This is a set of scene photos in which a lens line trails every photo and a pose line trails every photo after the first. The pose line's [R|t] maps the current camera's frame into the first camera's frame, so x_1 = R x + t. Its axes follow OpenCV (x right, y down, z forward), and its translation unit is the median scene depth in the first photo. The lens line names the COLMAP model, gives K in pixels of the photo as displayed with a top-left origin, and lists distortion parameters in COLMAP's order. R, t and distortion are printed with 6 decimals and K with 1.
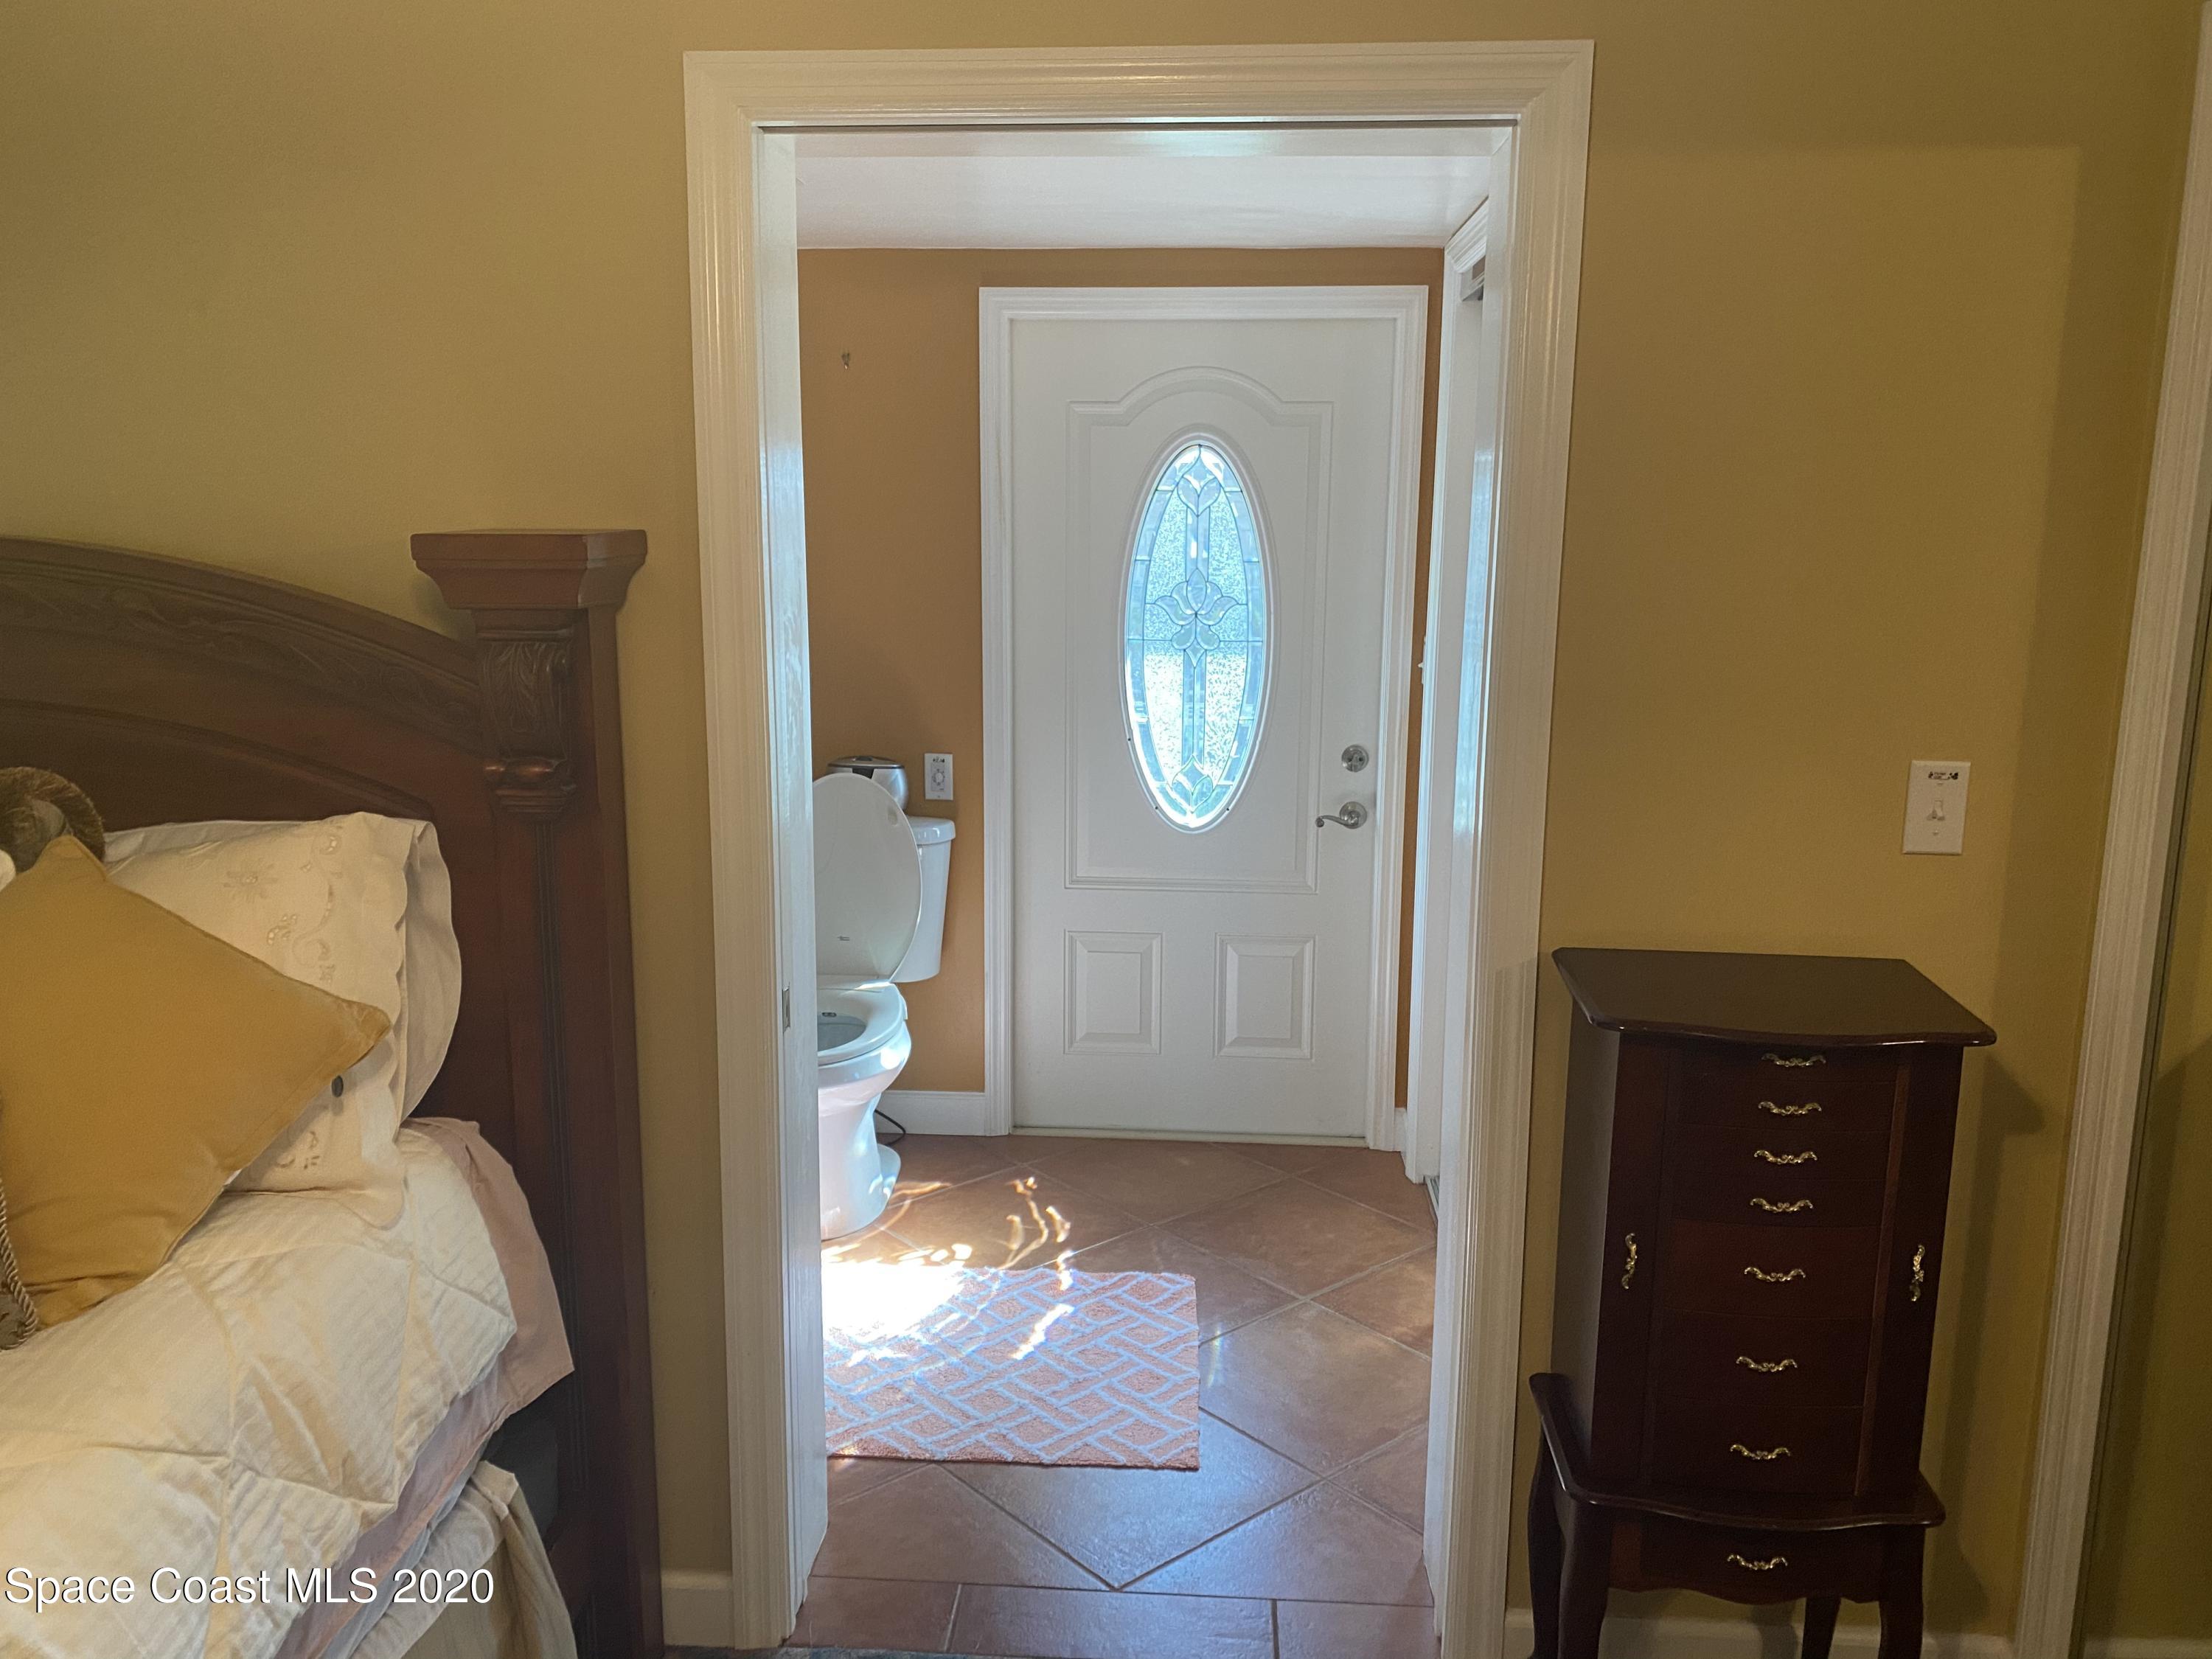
lens RADIAL K [[1682.7, 0, 1113.2], [0, 1682.7, 800.5], [0, 0, 1]] dist [0.046972, -0.055346]
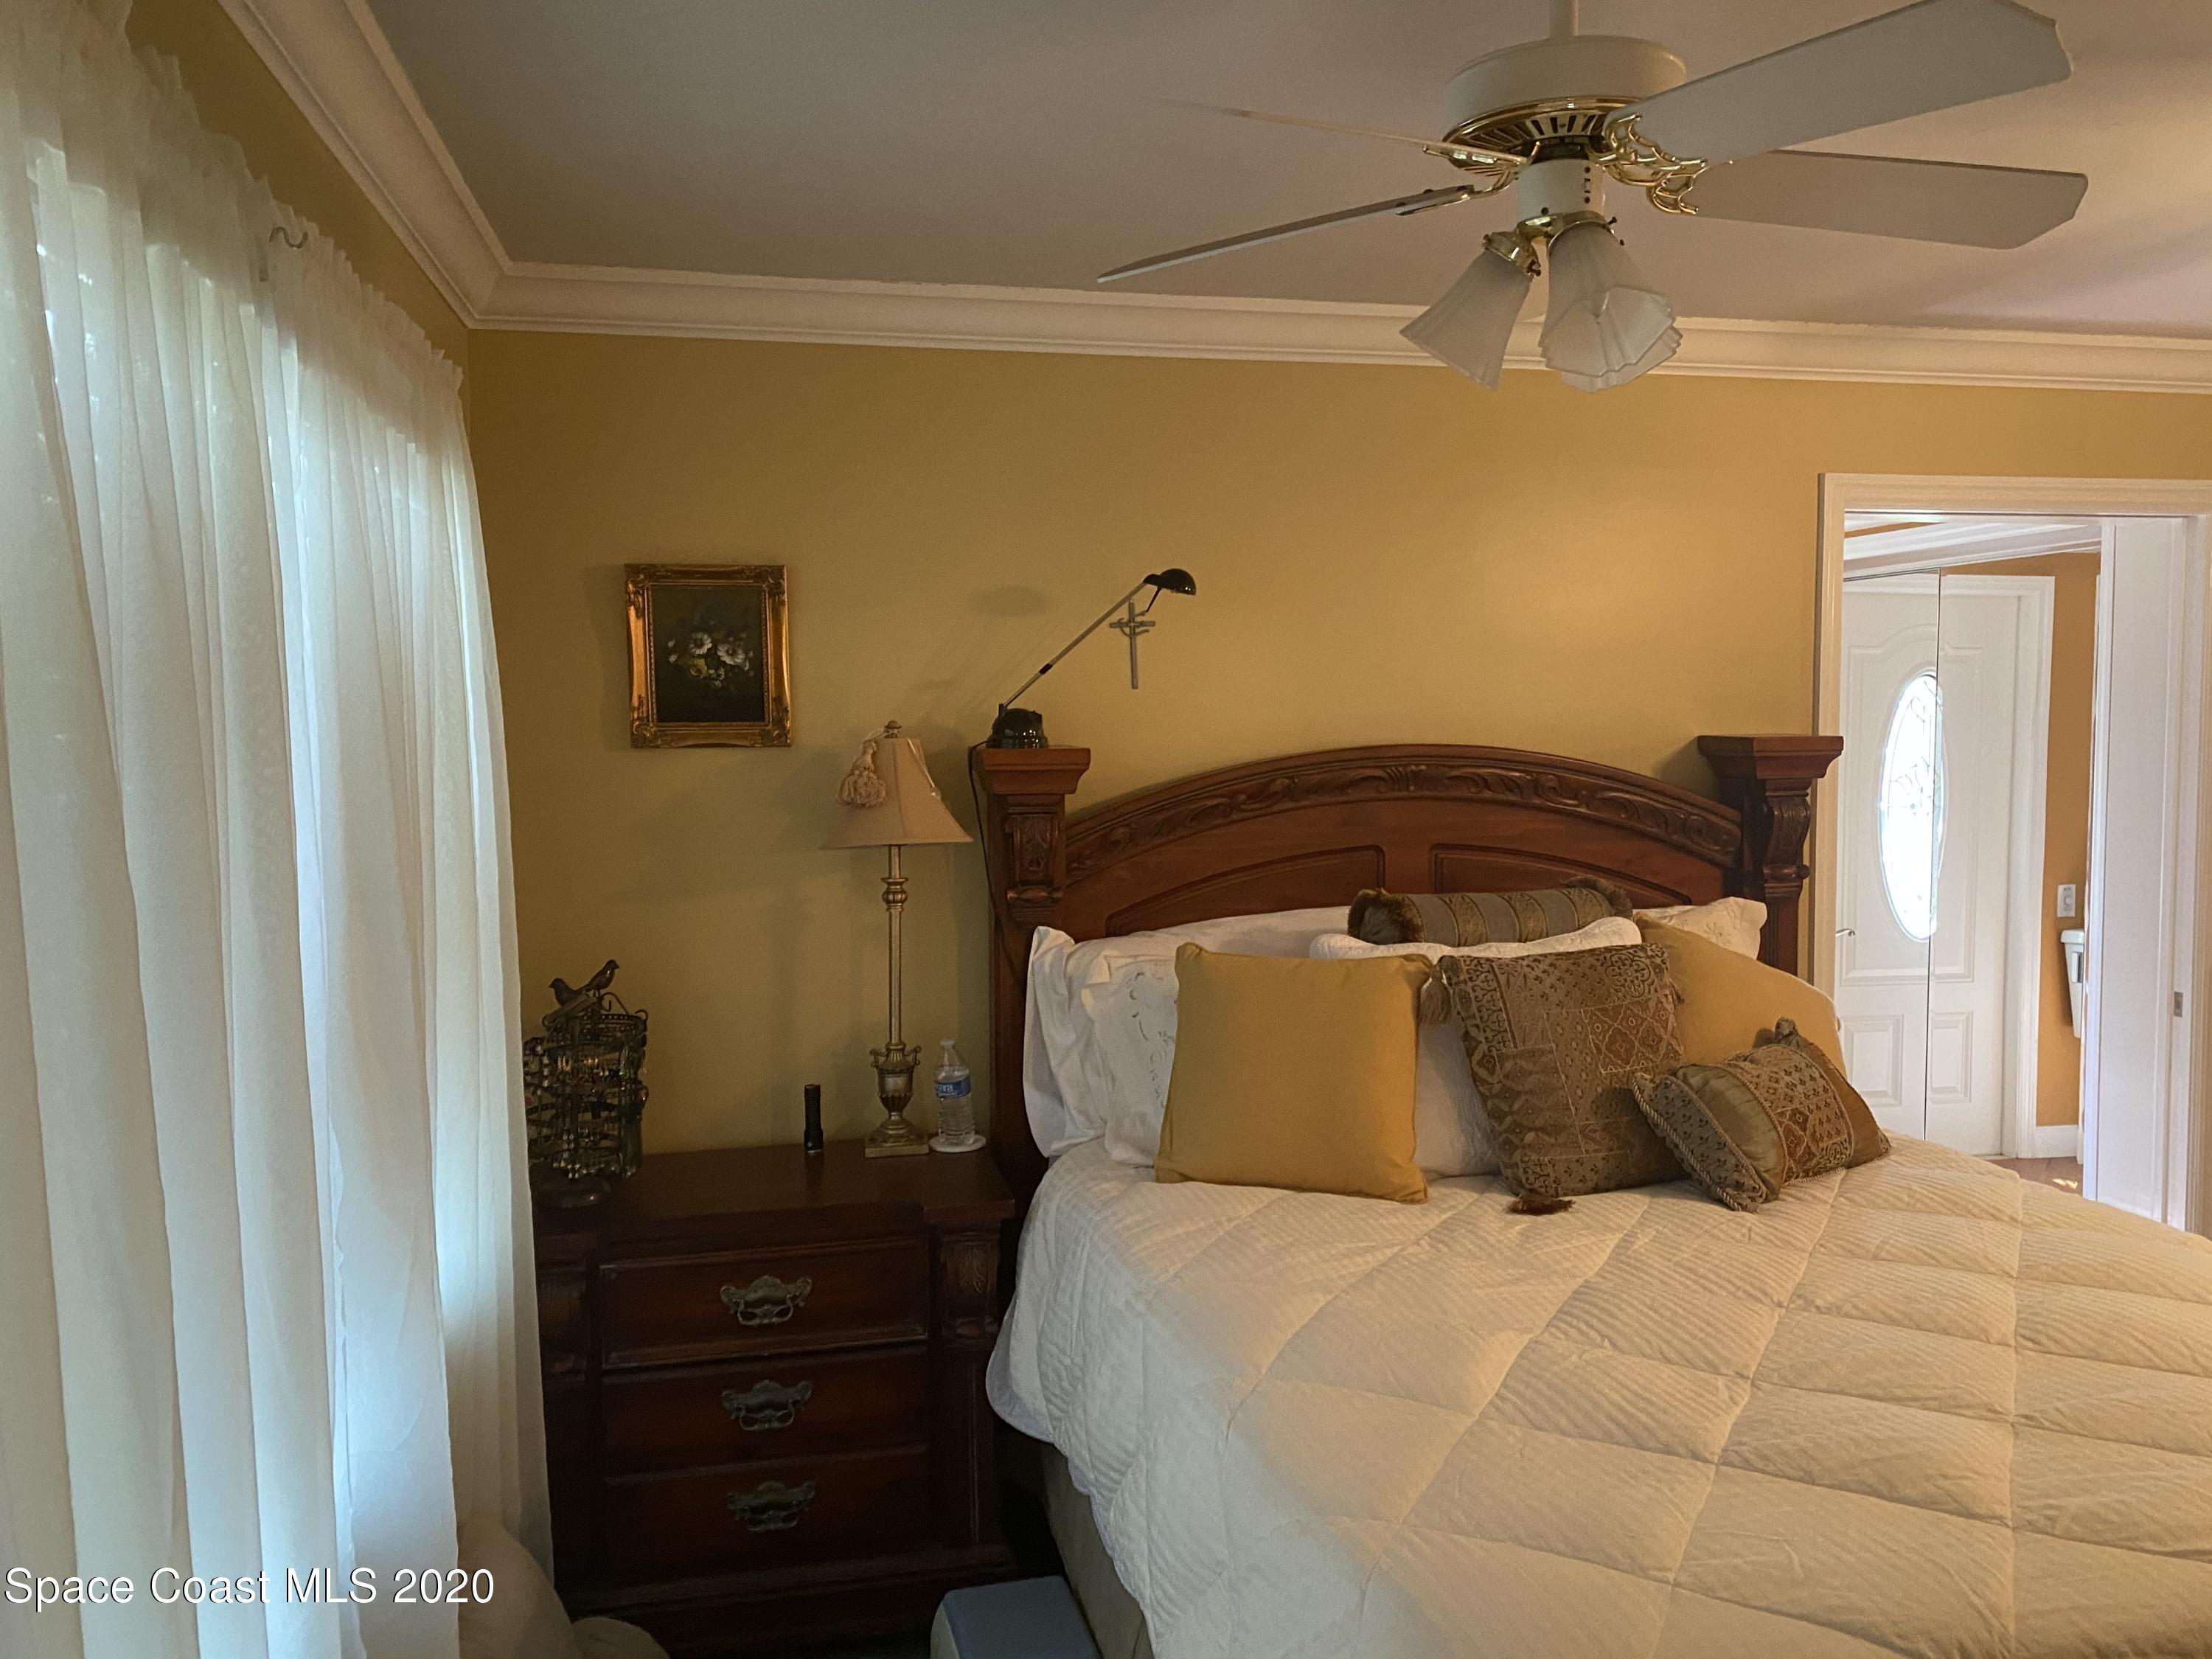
lens RADIAL K [[1682.7, 0, 1113.2], [0, 1682.7, 800.5], [0, 0, 1]] dist [0.046972, -0.055346]
pose [[0.964327, -0.025950, 0.263438, -1.411306], [0.055641, 0.992821, -0.105879, 0.053284], [-0.258799, 0.116760, 0.958848, -0.466271]]
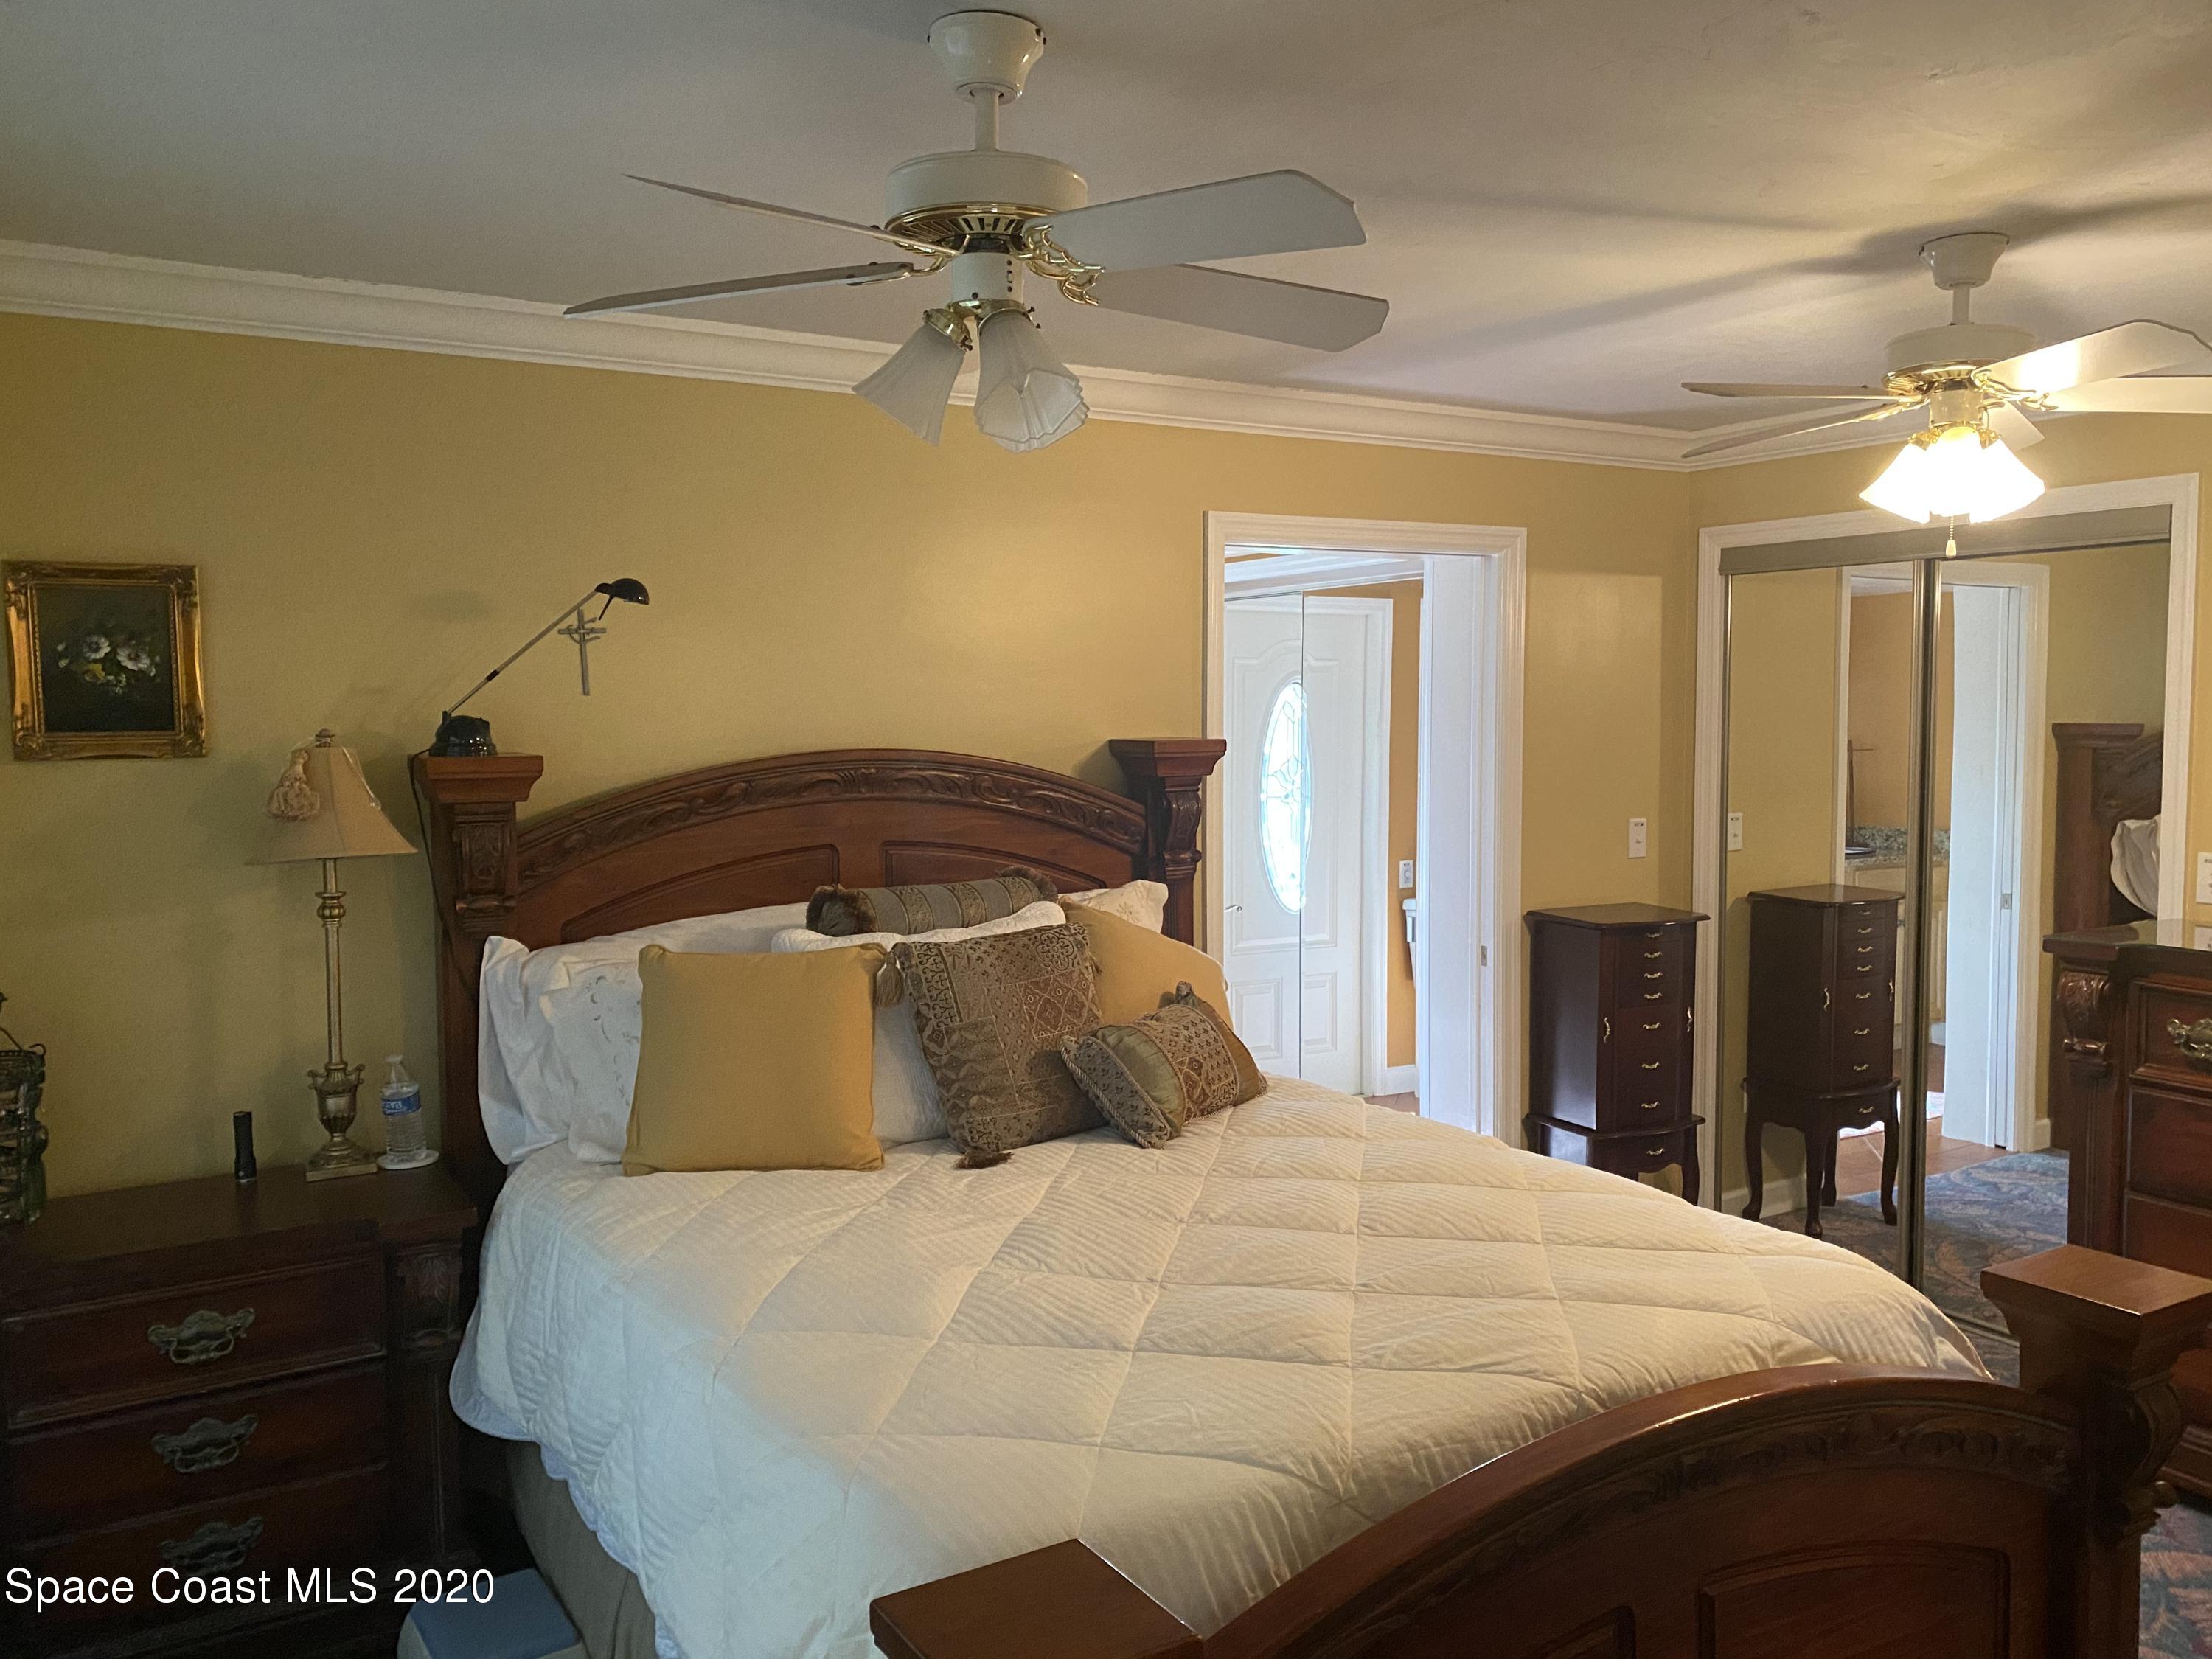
lens RADIAL K [[1692.2, 0, 1108.1], [0, 1692.2, 793.9], [0, 0, 1]] dist [0.020286, -0.009438]
pose [[0.826080, -0.041701, 0.562008, -1.477249], [0.105498, 0.991071, -0.081532, 0.059368], [-0.553591, 0.126643, 0.823103, -0.565838]]
